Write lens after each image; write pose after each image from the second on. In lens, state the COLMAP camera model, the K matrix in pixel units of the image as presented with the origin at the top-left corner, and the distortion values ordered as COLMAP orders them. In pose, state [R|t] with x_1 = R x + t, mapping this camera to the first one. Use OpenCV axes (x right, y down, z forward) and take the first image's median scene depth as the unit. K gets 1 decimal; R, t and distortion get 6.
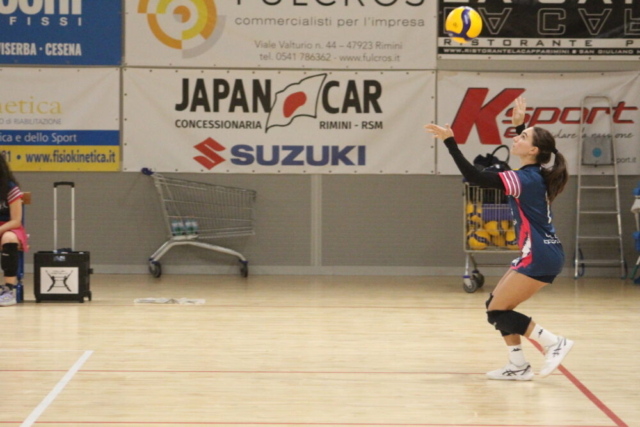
lens RADIAL K [[3059.4, 0, 320.1], [0, 3059.4, 213.2], [0, 0, 1]] dist [0.277108, 0.000000]
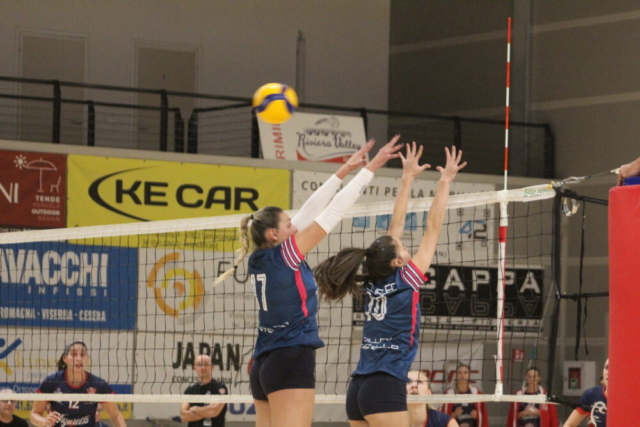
lens RADIAL K [[3059.4, 0, 319.3], [0, 3059.4, 214.4], [0, 0, 1]] dist [0.277108, 0.000000]
pose [[0.820073, 0.041646, 0.570742, -0.689885], [0.001490, 0.997190, -0.074905, -0.003588], [-0.572257, 0.062278, 0.817706, -0.021612]]
